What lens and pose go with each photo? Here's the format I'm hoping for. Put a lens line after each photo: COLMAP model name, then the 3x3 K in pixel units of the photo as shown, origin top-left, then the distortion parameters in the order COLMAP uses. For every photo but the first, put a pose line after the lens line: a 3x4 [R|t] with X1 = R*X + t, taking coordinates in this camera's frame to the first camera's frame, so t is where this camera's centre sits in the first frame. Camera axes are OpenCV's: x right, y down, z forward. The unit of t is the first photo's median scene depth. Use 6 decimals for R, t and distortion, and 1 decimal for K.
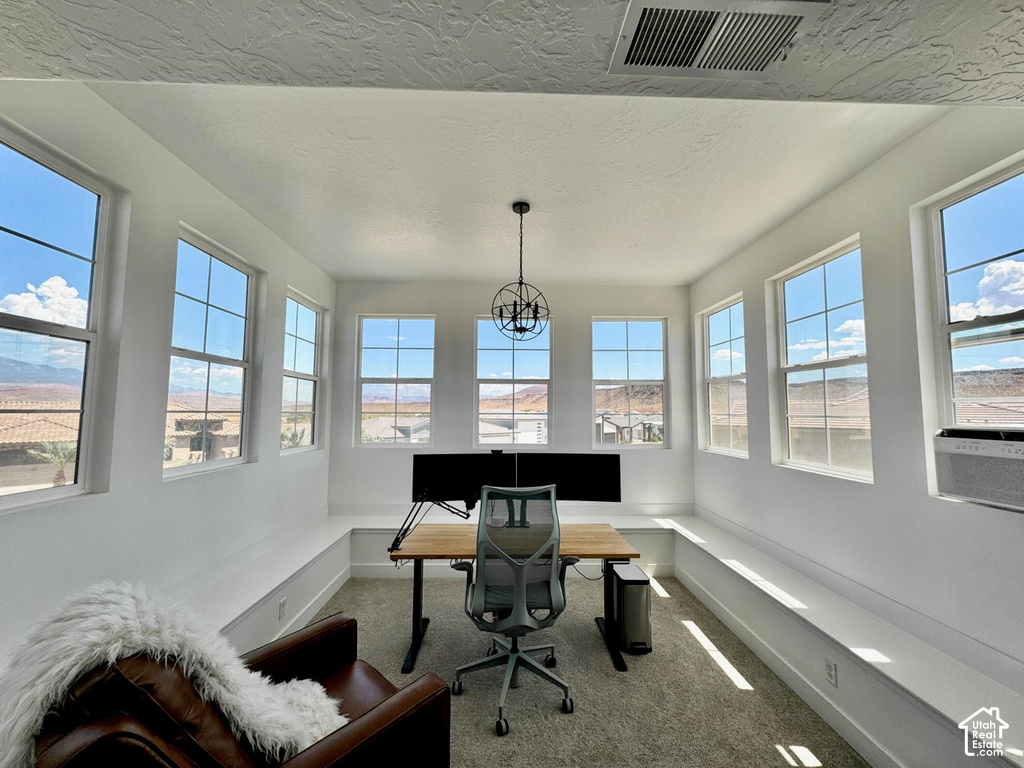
lens RADIAL K [[409.9, 0, 512.0], [0, 409.9, 384.0], [0, 0, 1]] dist [-0.000093, 0.000382]
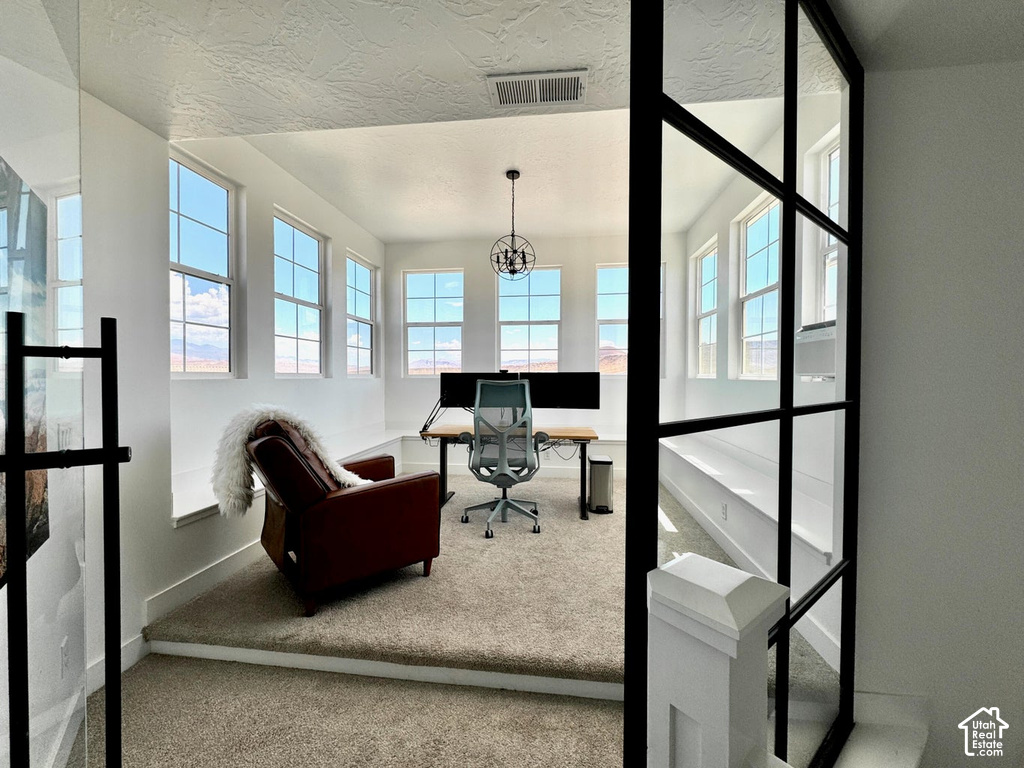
lens RADIAL K [[409.9, 0, 512.0], [0, 409.9, 384.0], [0, 0, 1]] dist [-0.000093, 0.000382]
pose [[0.989787, -0.002379, -0.142533, 0.199758], [0.014878, 0.996124, 0.086692, 0.108281], [0.141775, -0.087927, 0.985986, -0.316864]]
